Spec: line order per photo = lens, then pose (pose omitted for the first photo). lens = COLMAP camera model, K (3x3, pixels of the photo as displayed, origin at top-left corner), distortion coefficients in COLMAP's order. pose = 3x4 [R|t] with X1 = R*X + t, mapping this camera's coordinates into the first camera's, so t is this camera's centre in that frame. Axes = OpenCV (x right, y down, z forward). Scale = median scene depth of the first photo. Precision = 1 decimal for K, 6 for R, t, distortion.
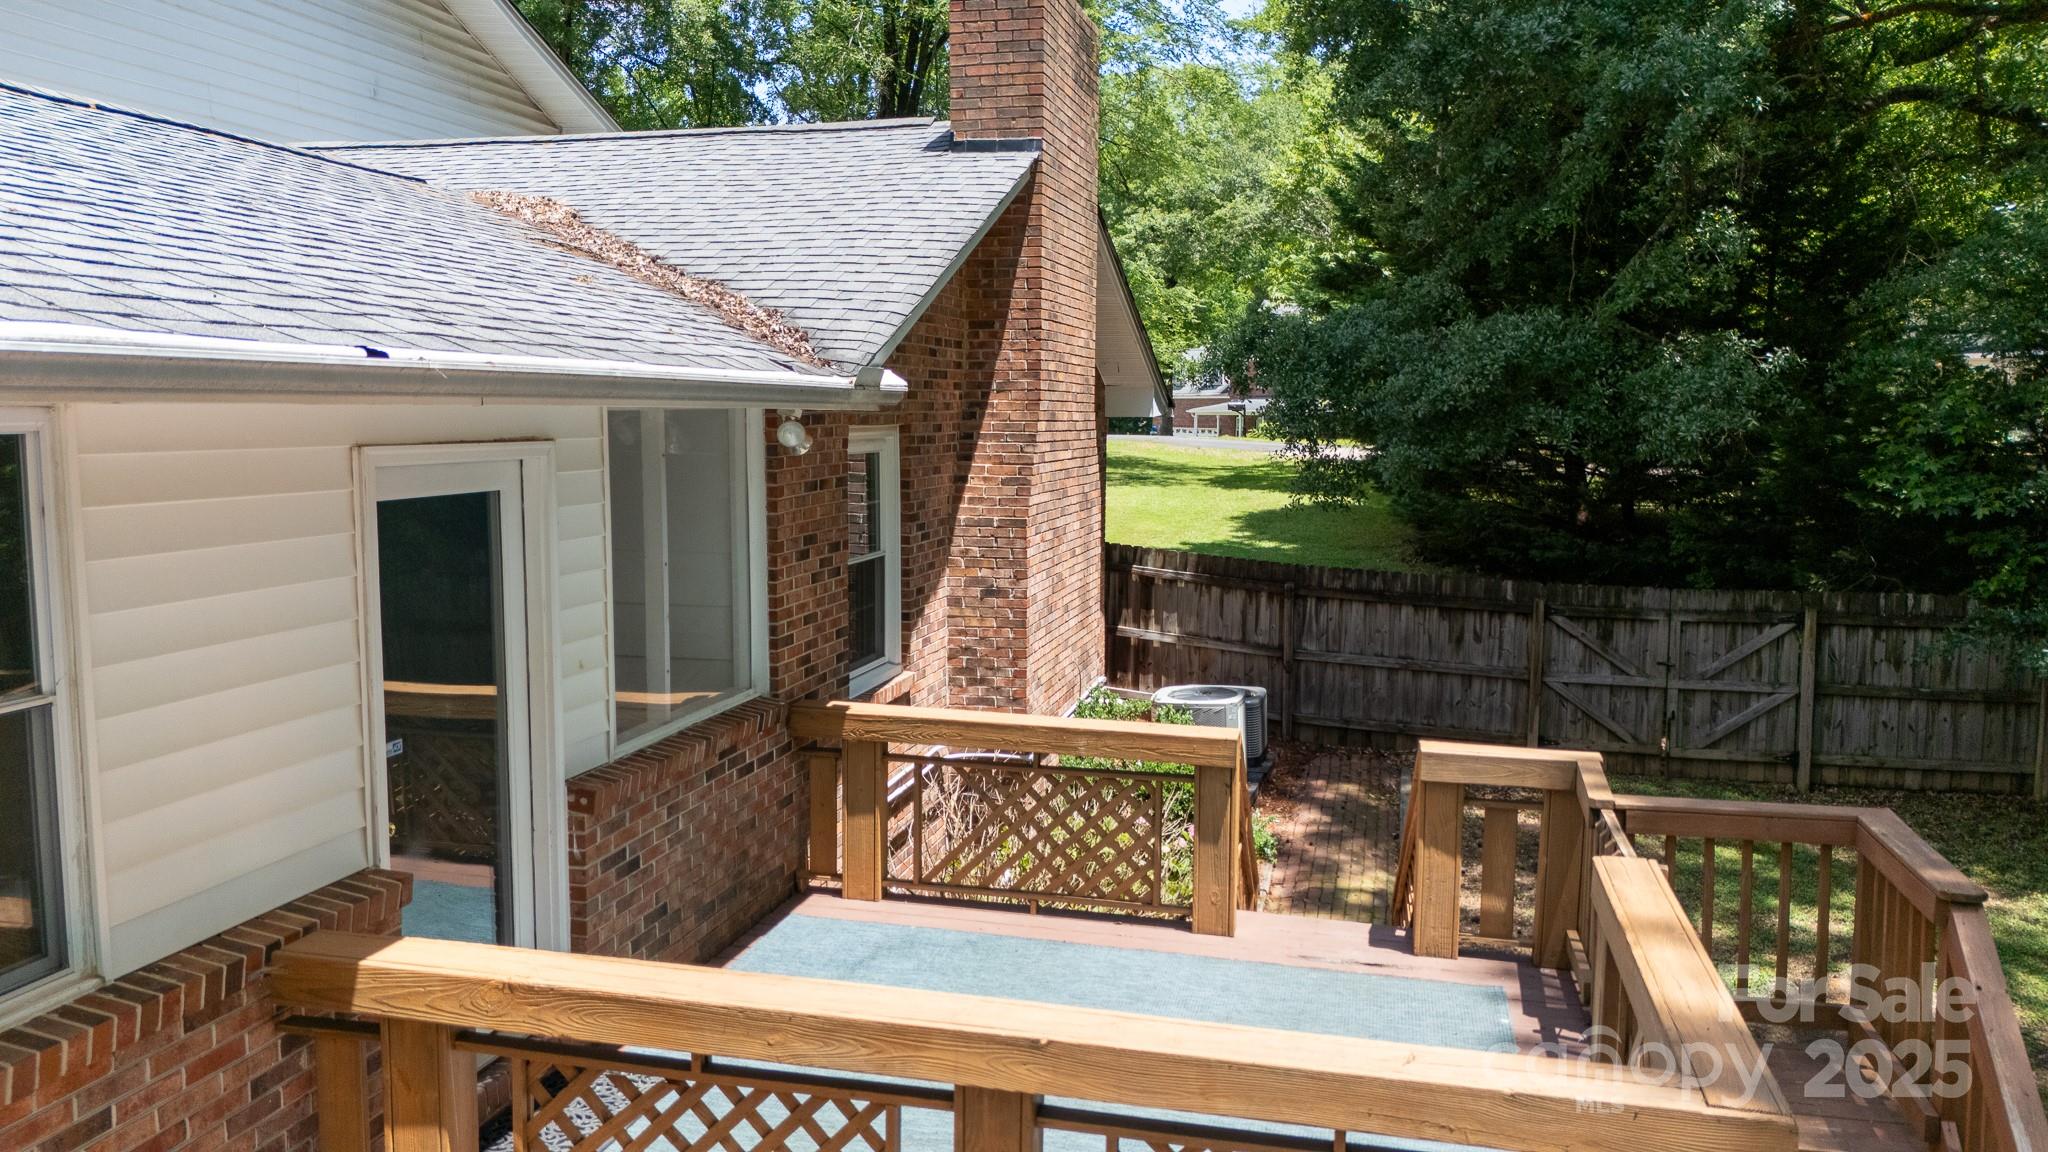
lens RADIAL K [[1493.1, 0, 1024.0], [0, 1493.1, 576.0], [0, 0, 1]] dist [0.140516, -0.239807]
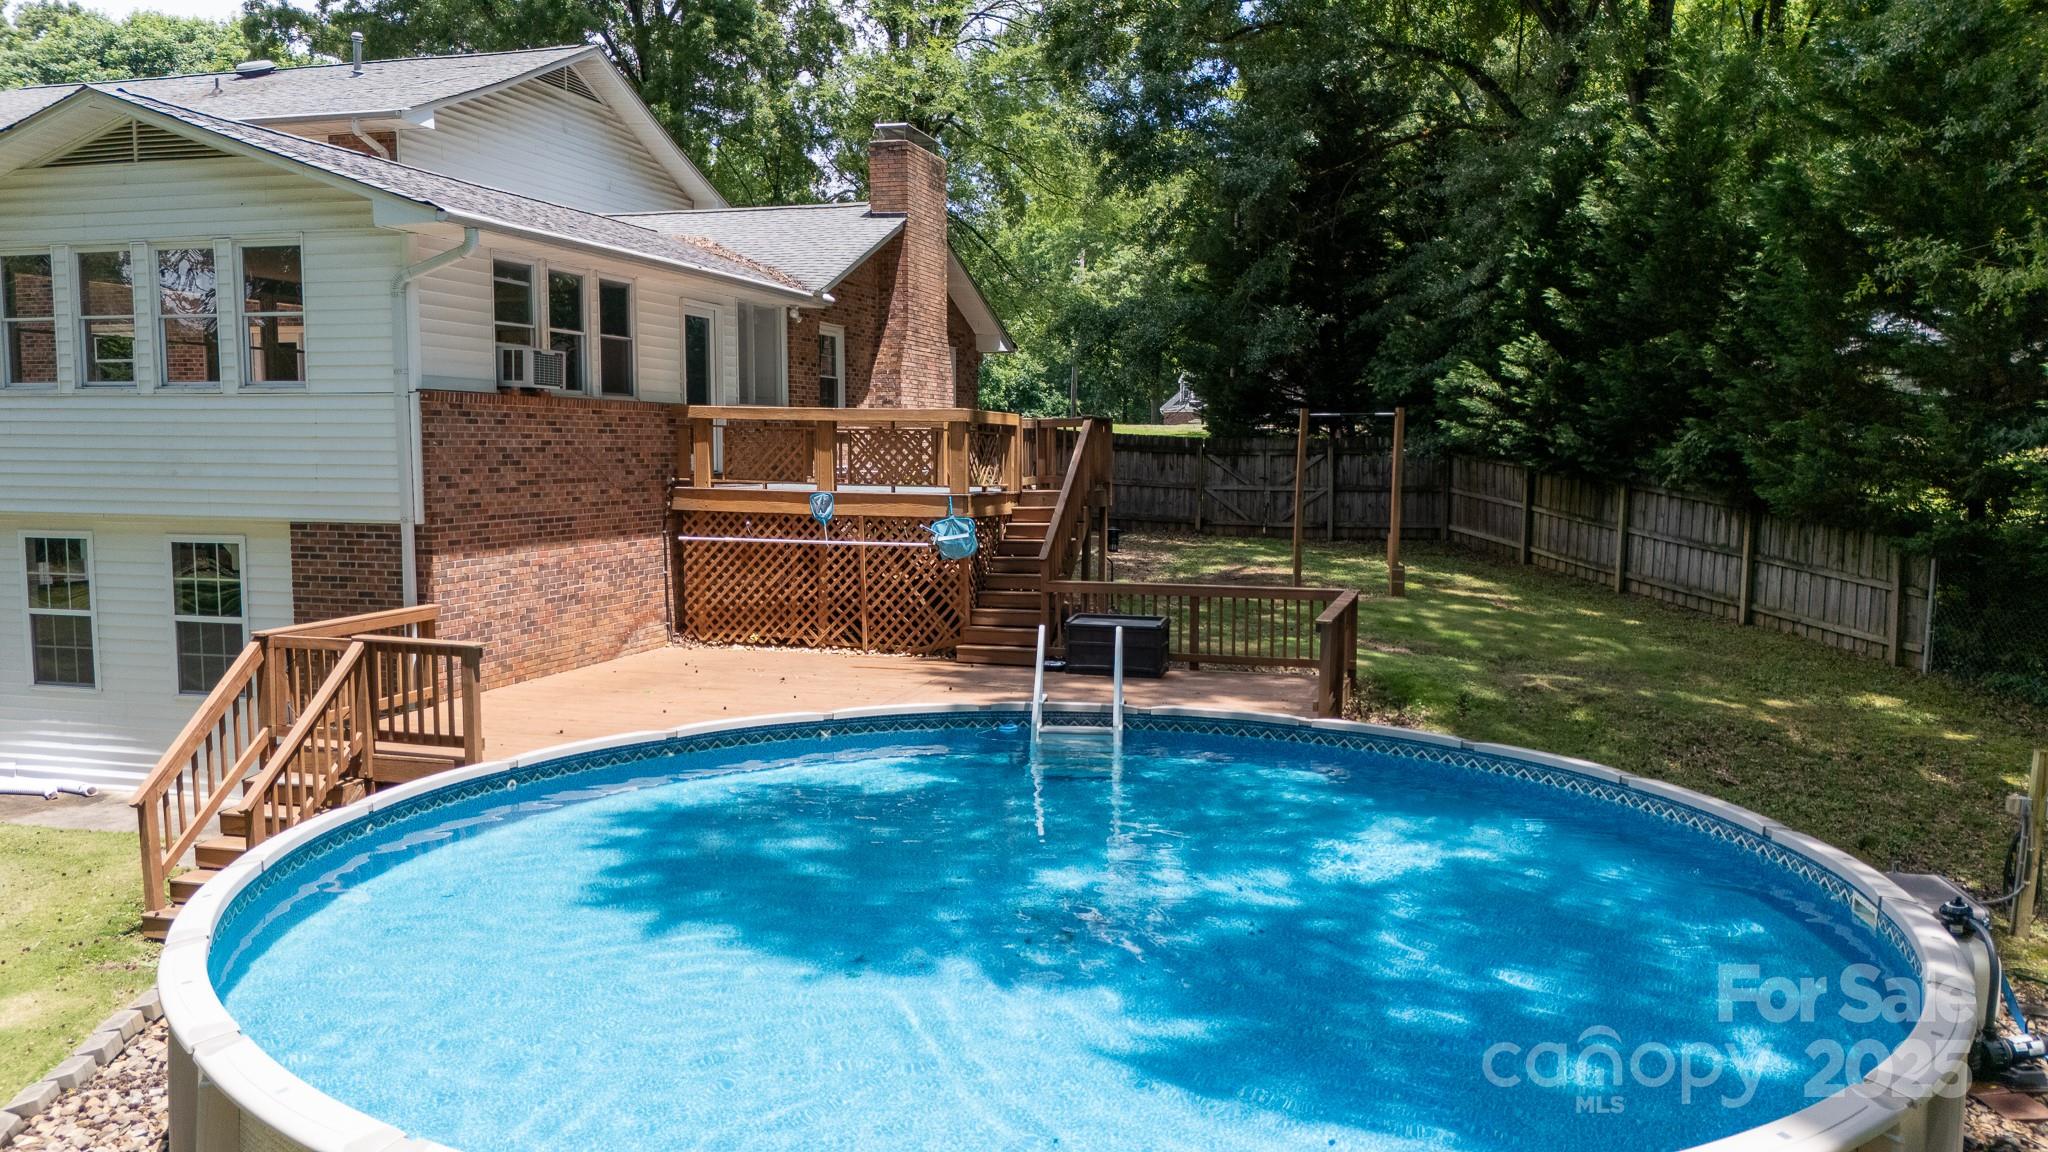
lens RADIAL K [[1493.1, 0, 1024.0], [0, 1493.1, 576.0], [0, 0, 1]] dist [0.140516, -0.239807]
pose [[0.999037, 0.003594, -0.043724, 0.297862], [-0.004714, 0.999663, -0.025526, 0.342796], [0.043618, 0.025708, 0.998717, -1.344991]]
